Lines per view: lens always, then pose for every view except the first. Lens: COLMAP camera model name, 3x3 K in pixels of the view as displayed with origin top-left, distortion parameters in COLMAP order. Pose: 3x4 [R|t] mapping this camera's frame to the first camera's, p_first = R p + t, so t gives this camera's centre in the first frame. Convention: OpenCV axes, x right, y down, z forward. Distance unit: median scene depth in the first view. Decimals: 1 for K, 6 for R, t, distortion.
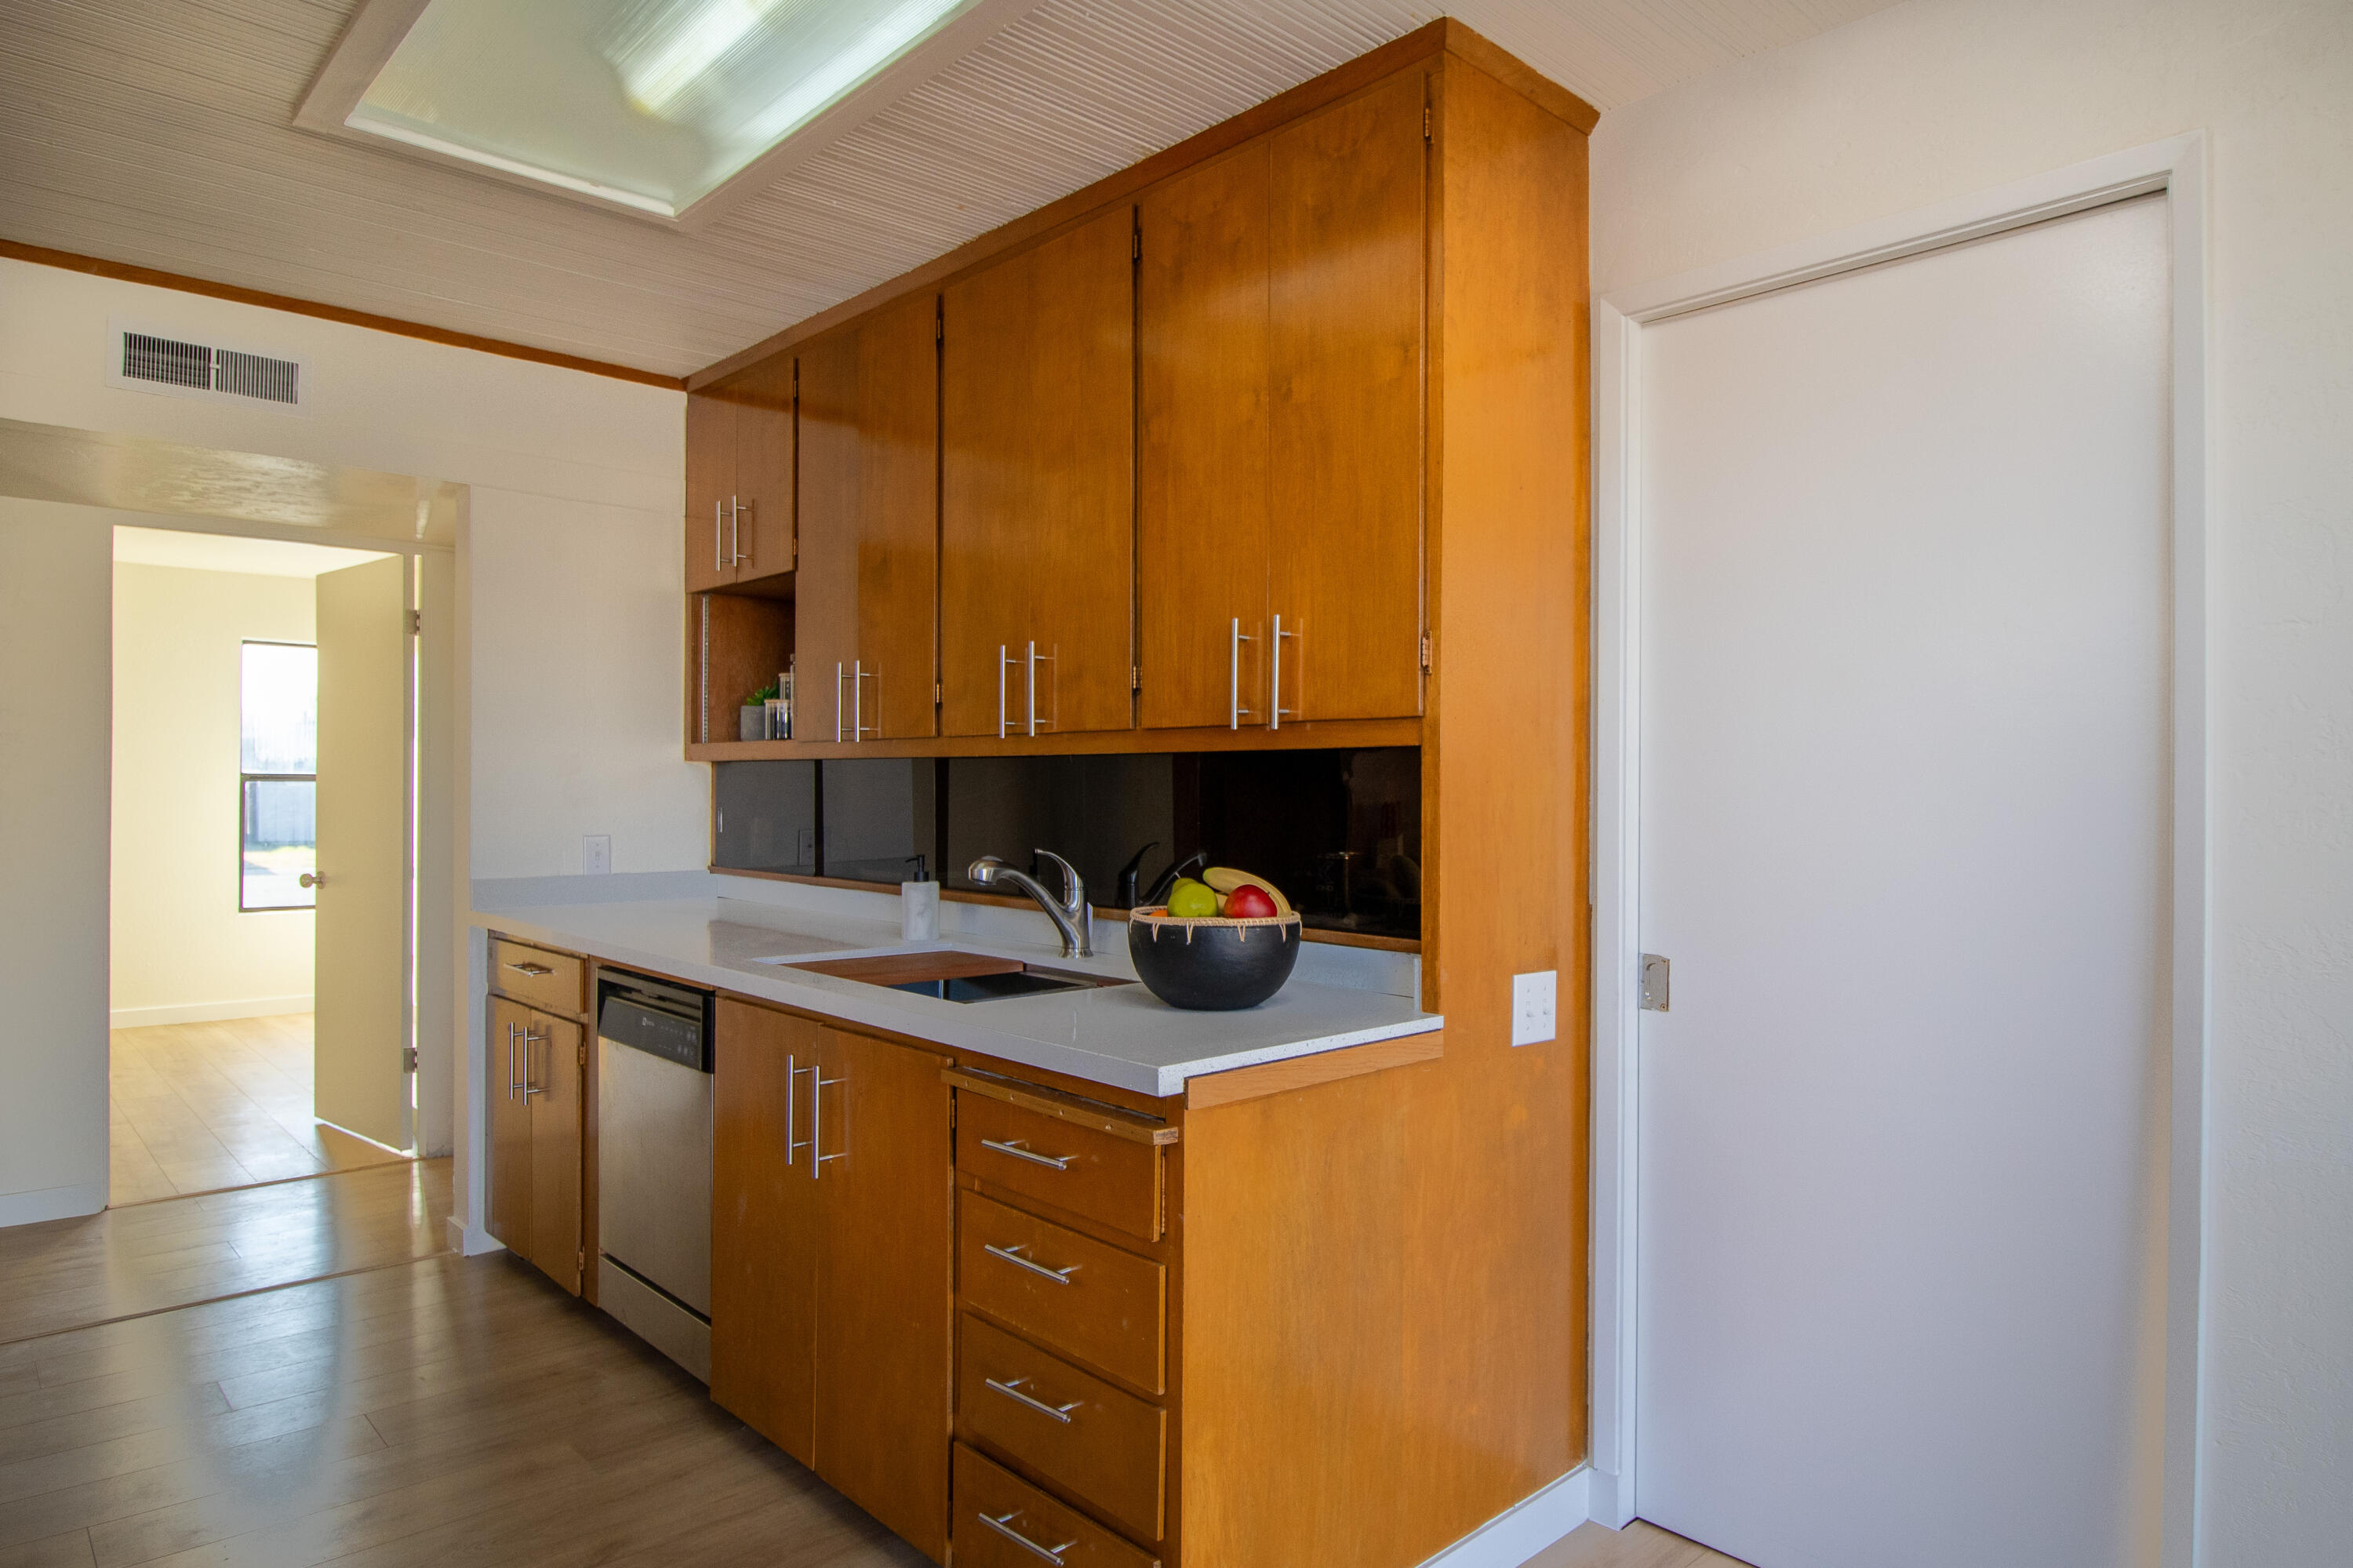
lens RADIAL K [[1392.5, 0, 1379.5], [0, 1392.5, 786.1], [0, 0, 1]] dist [0.002858, -0.014845]
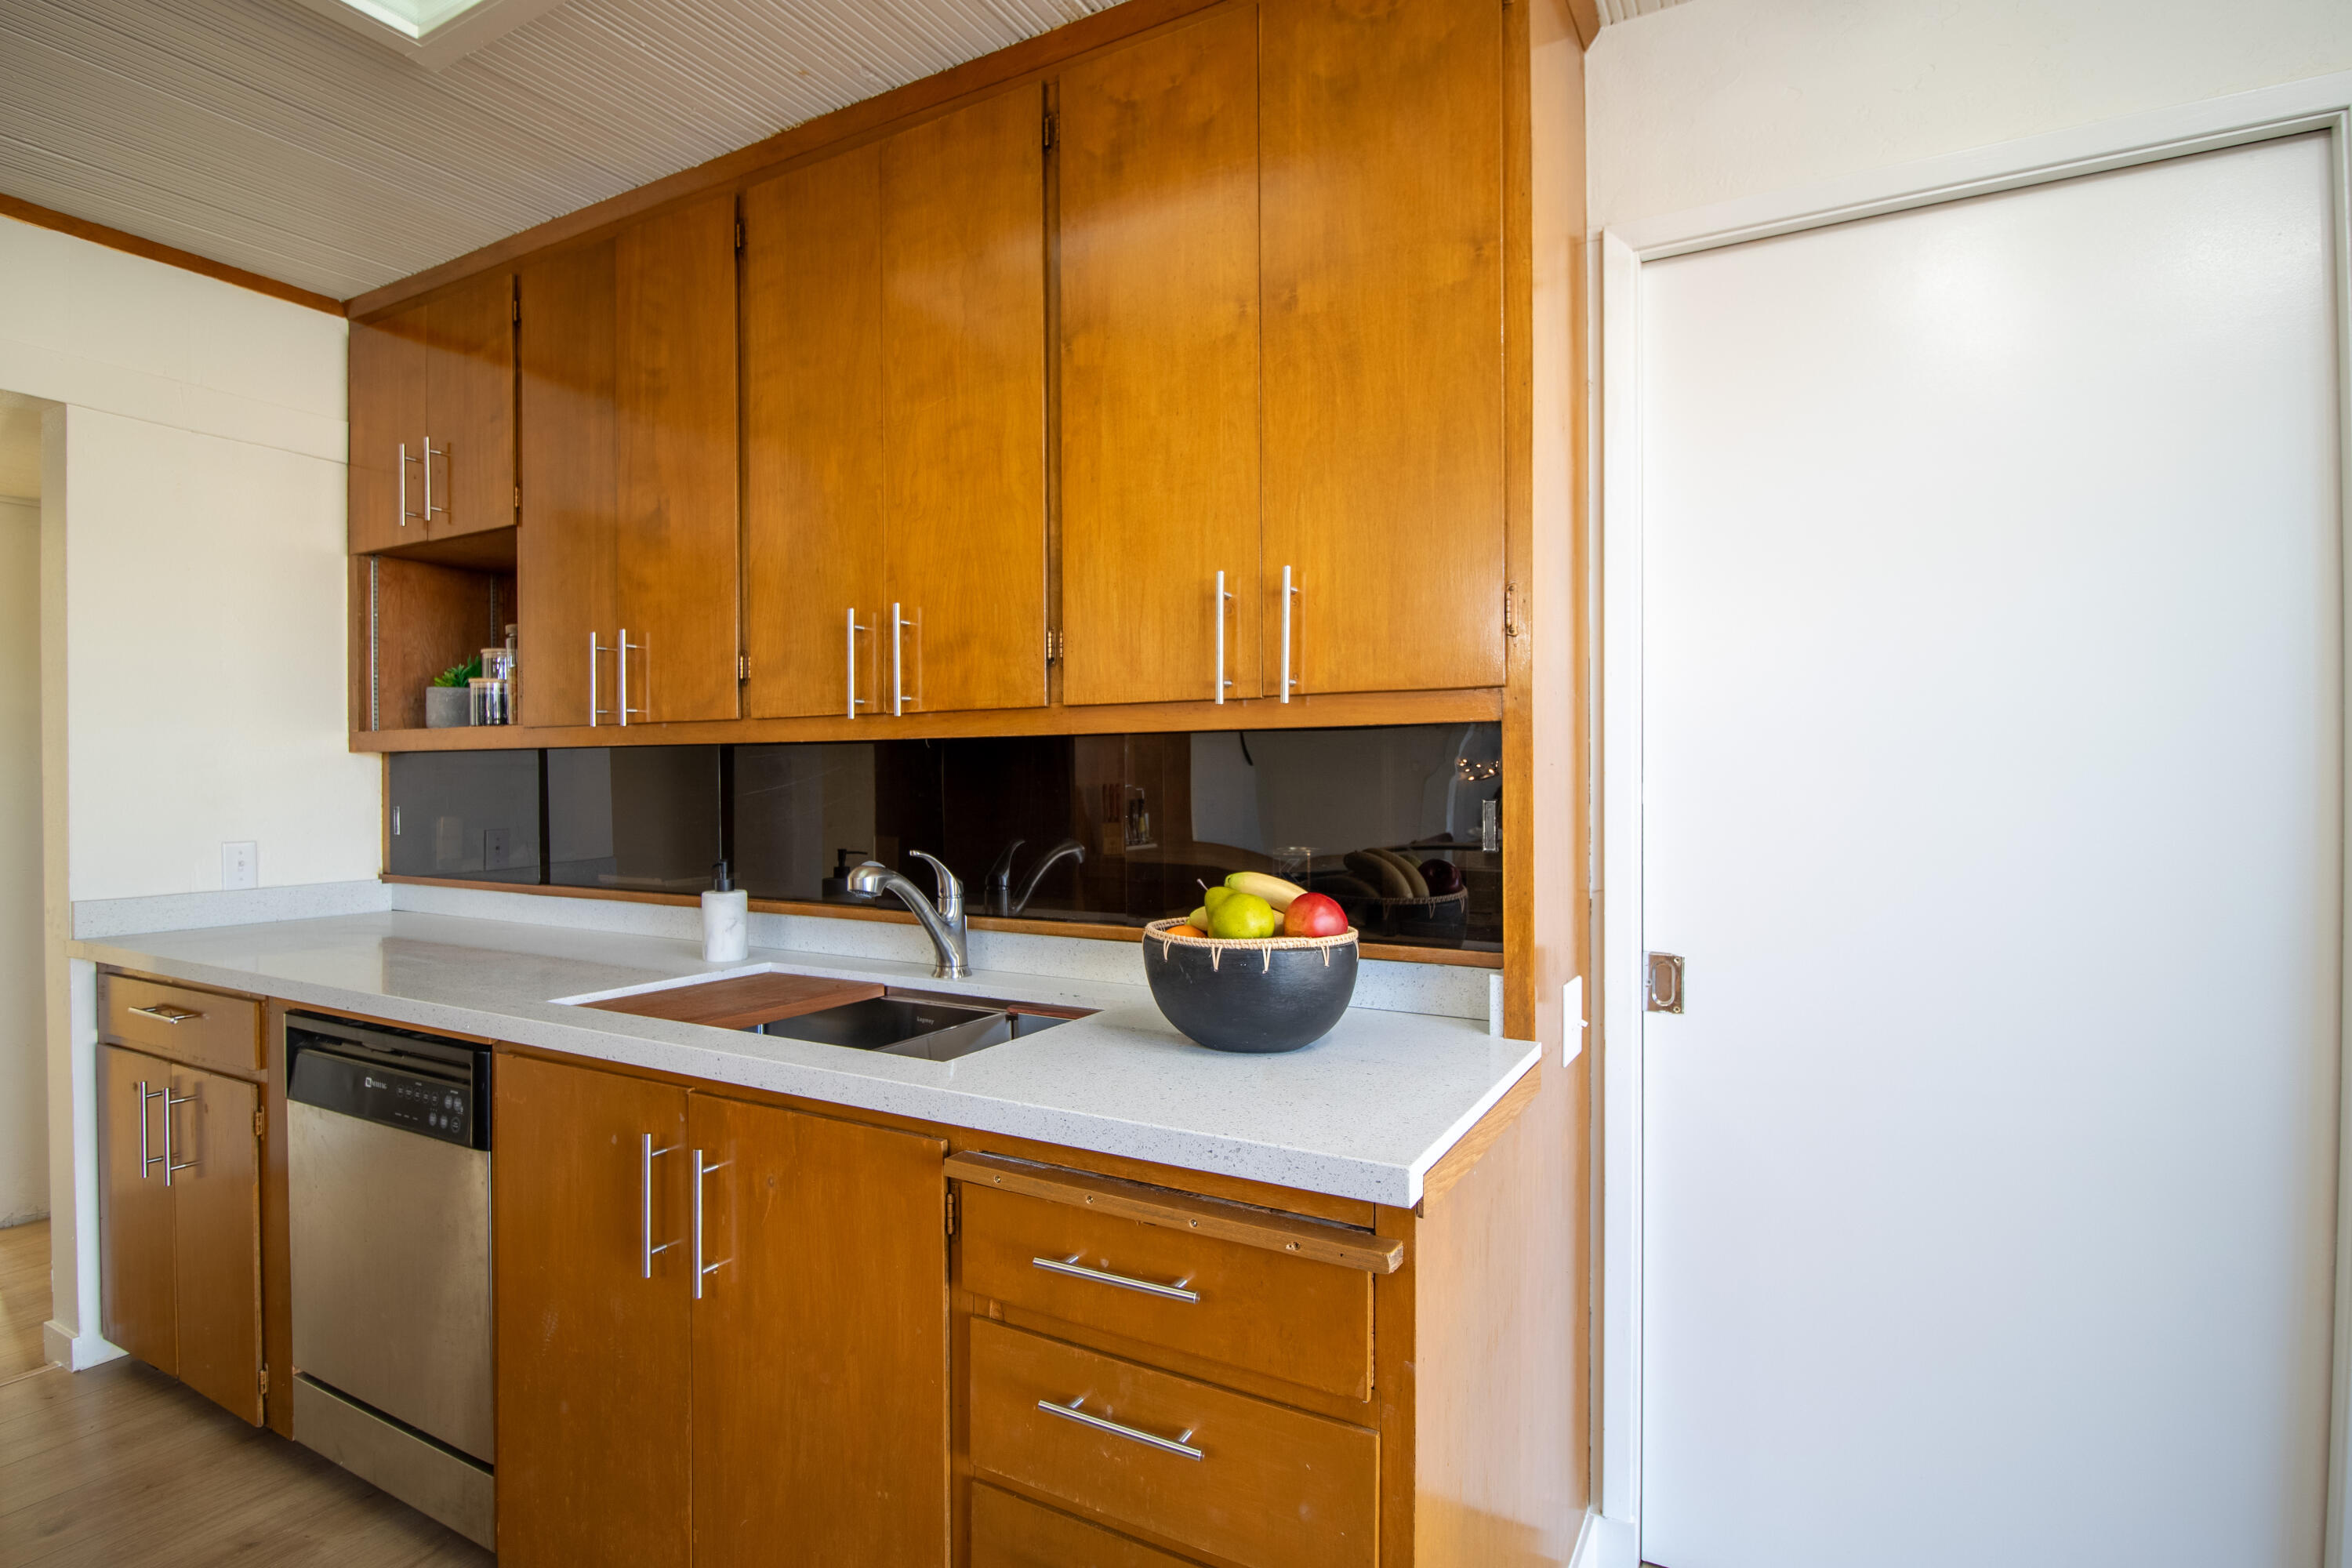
lens RADIAL K [[1172.6, 0, 1176.0], [0, 1172.6, 784.0], [0, 0, 1]] dist [-0.000751, -0.010123]
pose [[0.973727, -0.009942, 0.227503, -0.247971], [0.008651, 0.999940, 0.006672, 0.001869], [-0.227555, -0.004528, 0.973755, 0.275104]]
